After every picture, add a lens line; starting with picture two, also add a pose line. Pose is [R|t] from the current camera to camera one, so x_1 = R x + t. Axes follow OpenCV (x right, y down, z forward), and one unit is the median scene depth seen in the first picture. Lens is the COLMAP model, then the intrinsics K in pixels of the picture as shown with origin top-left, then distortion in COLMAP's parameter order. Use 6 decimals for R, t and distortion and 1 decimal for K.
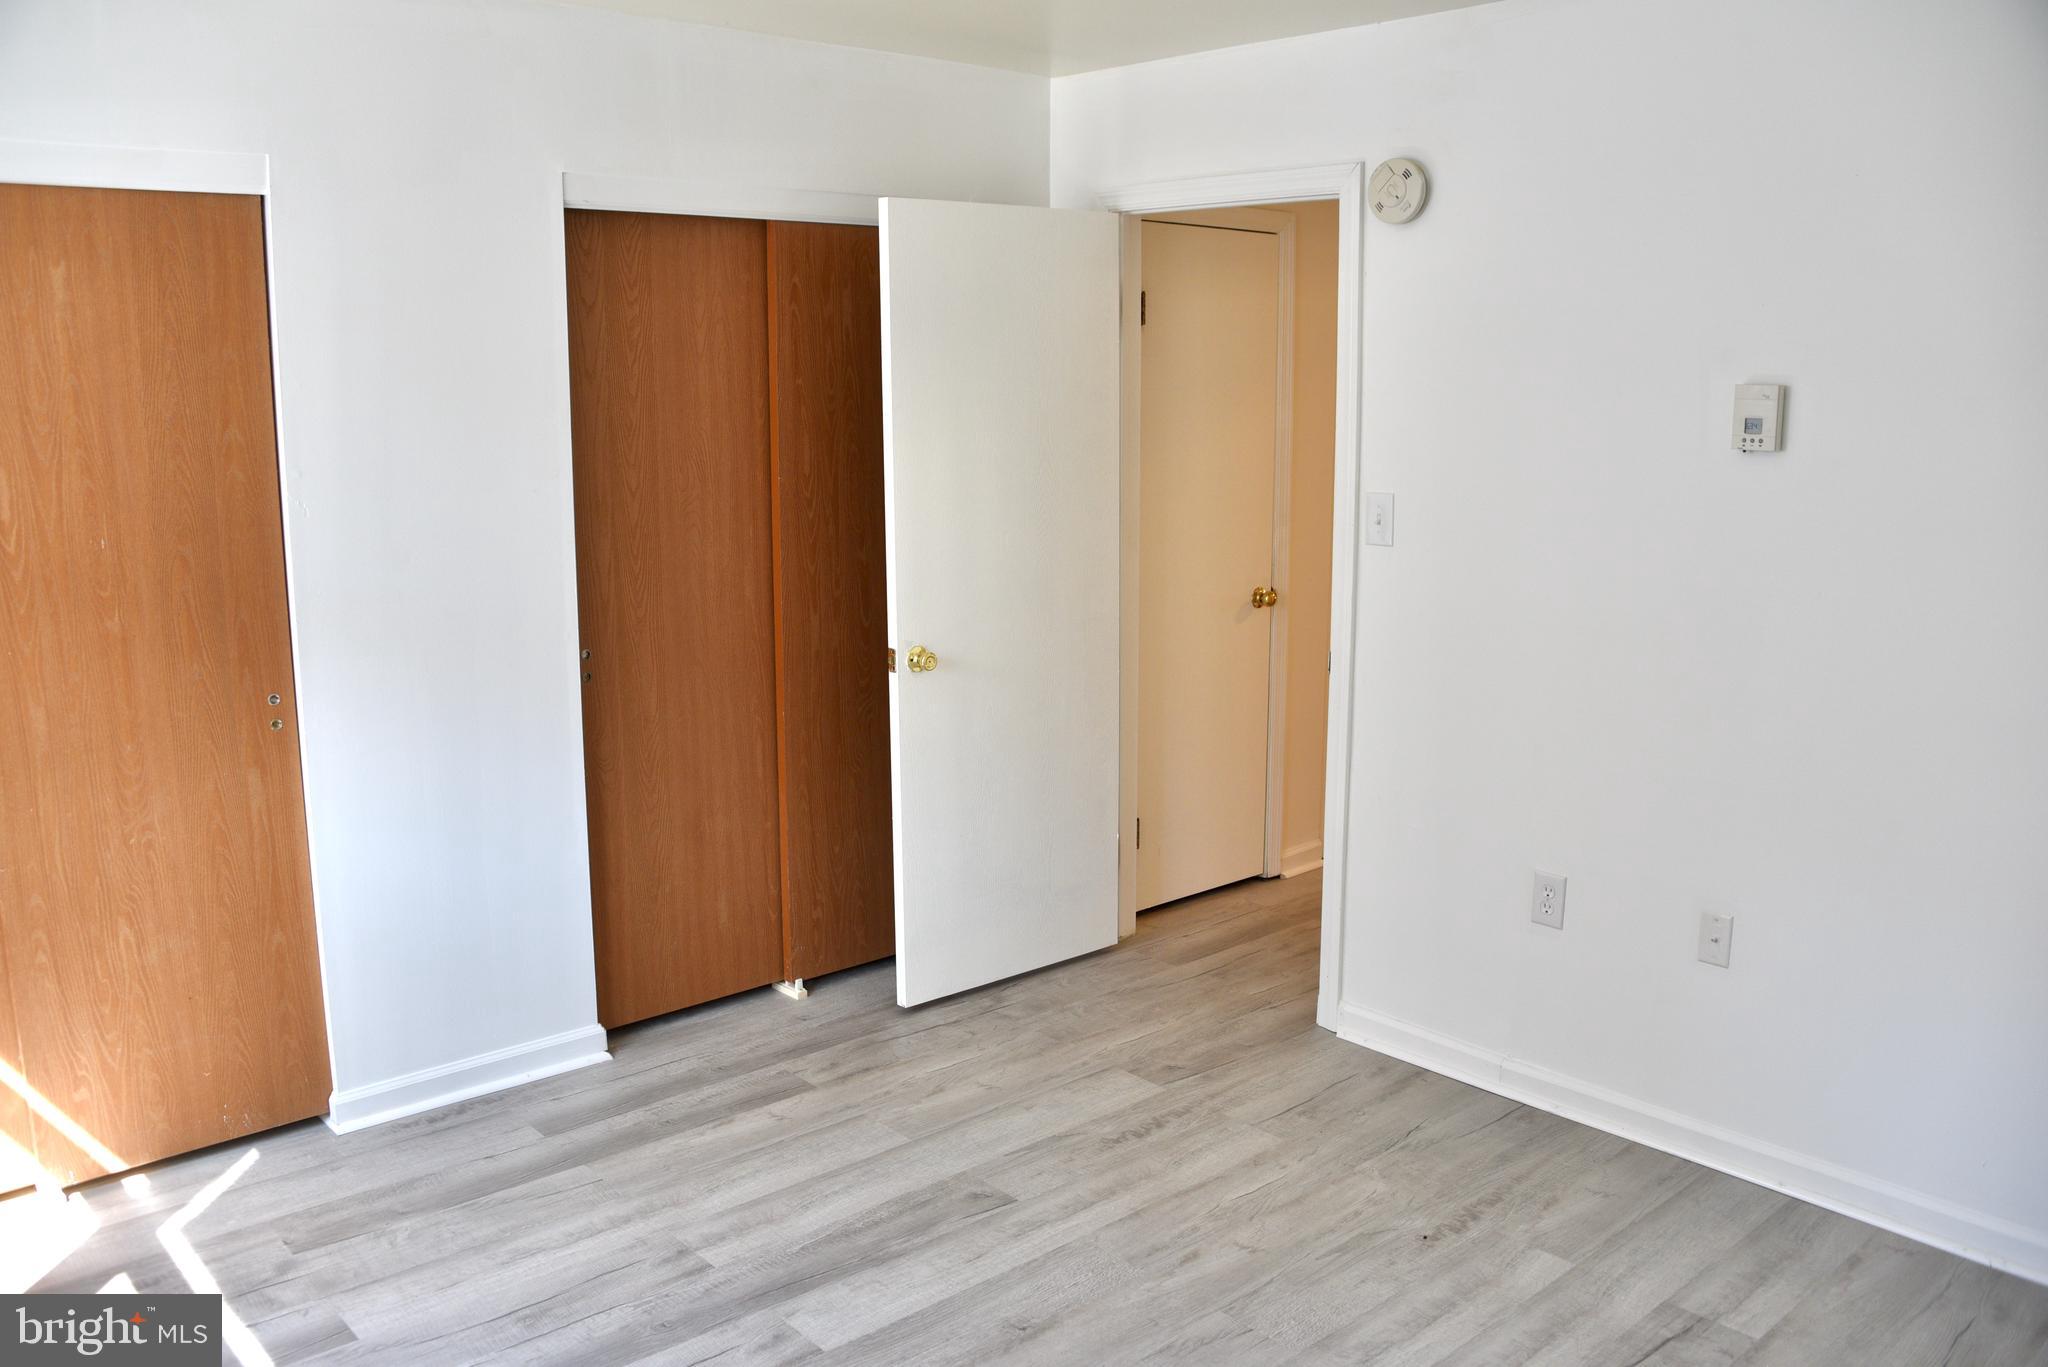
lens RADIAL K [[1677.7, 0, 1024.0], [0, 1677.7, 683.5], [0, 0, 1]] dist [-0.139470, 0.084423]
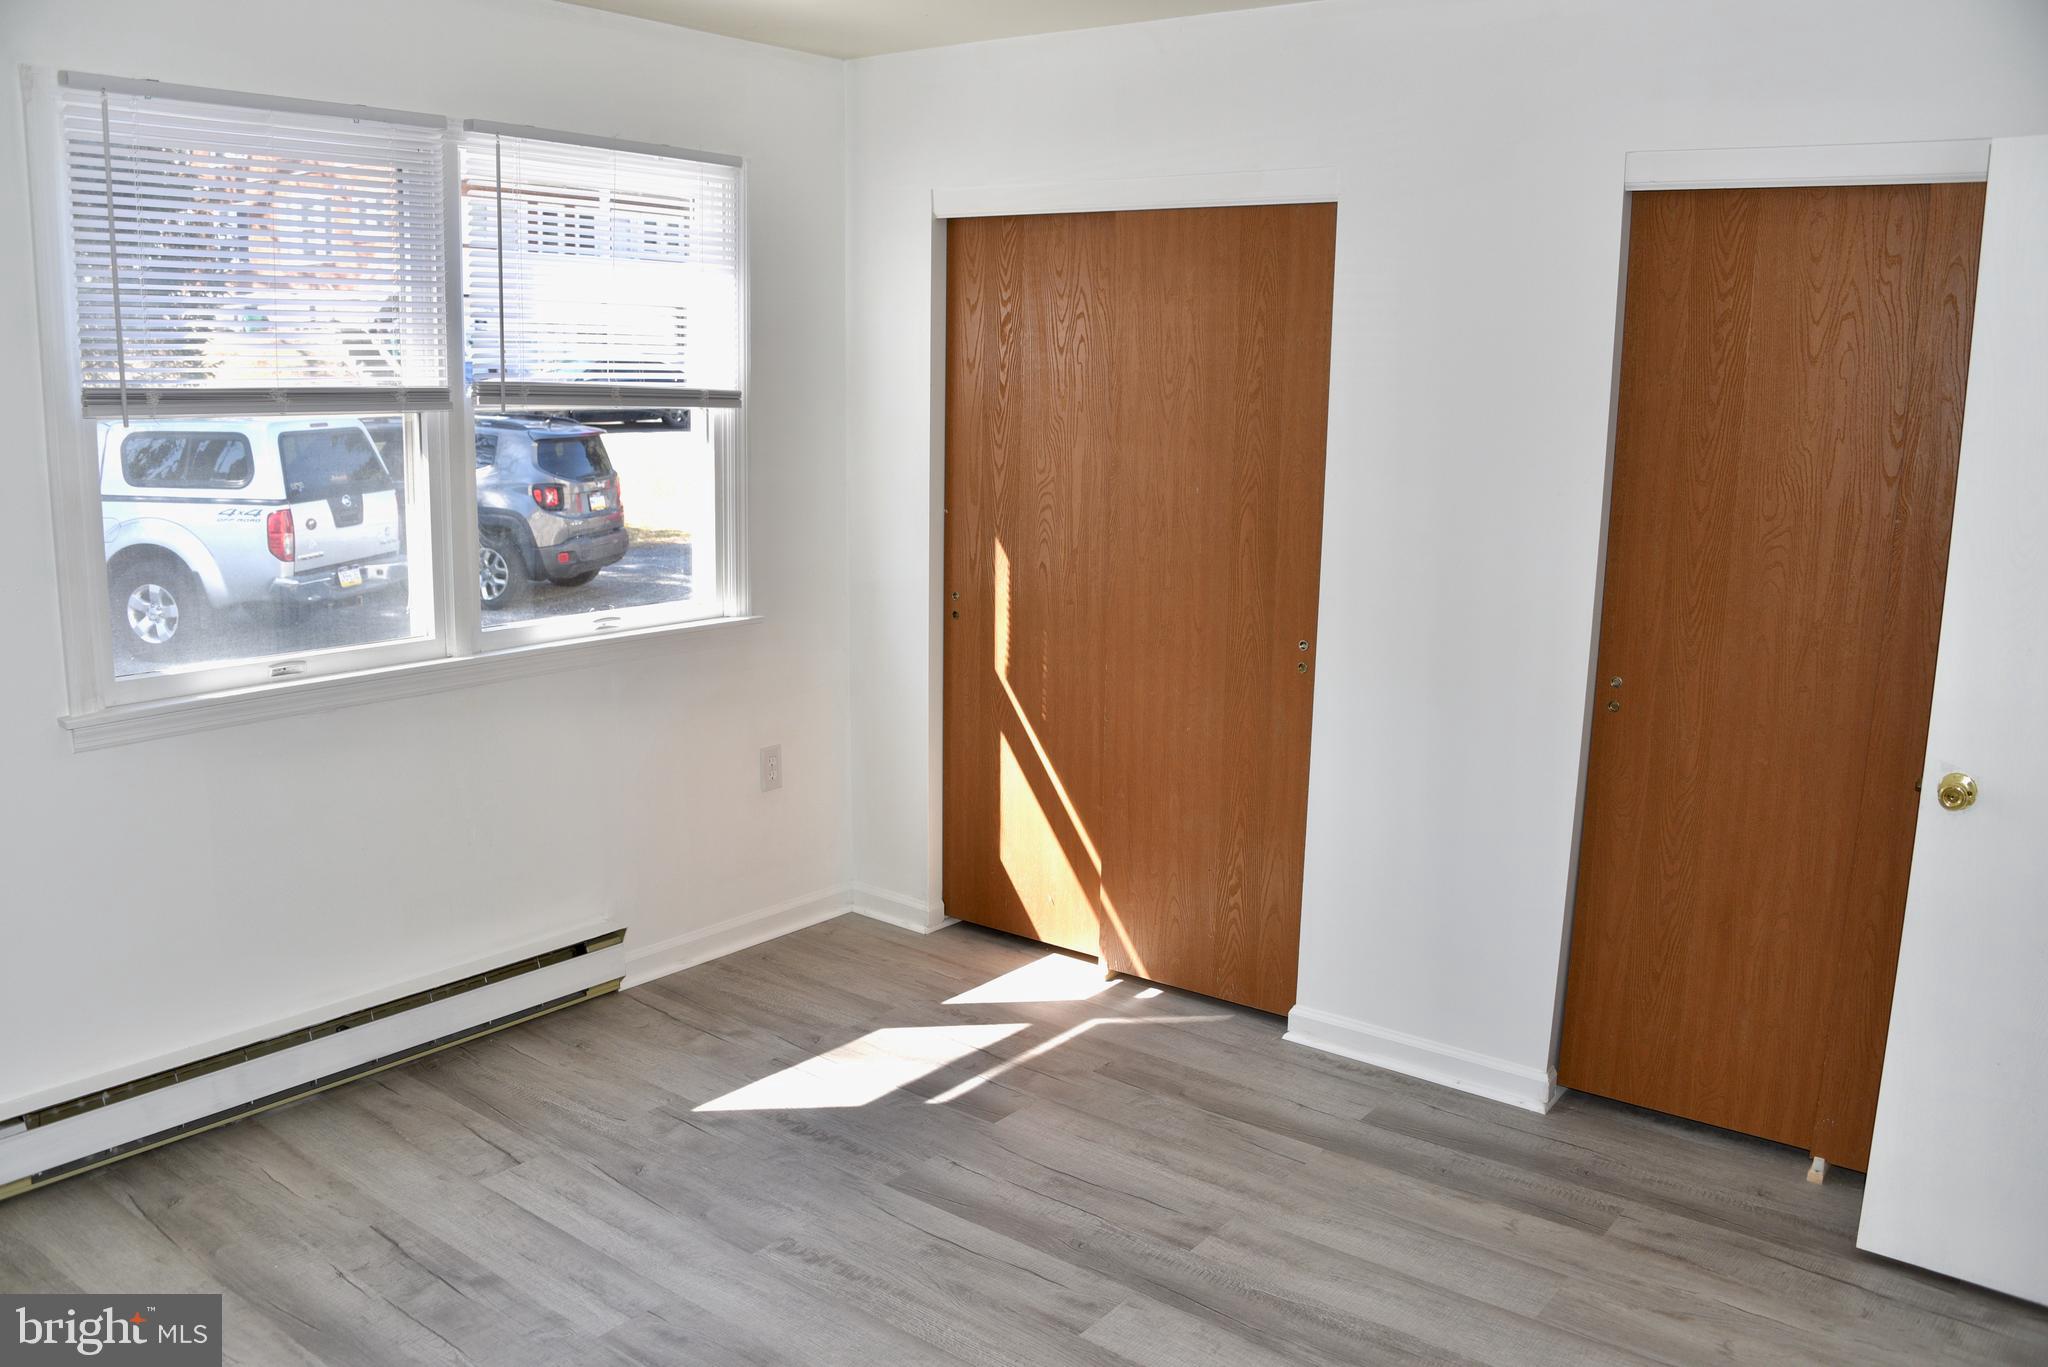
lens RADIAL K [[1677.7, 0, 1024.0], [0, 1677.7, 683.5], [0, 0, 1]] dist [-0.139470, 0.084423]
pose [[0.173178, 0.187415, -0.966894, 0.604634], [-0.199758, 0.968007, 0.151853, -0.096964], [0.964420, 0.166848, 0.205075, 0.548098]]
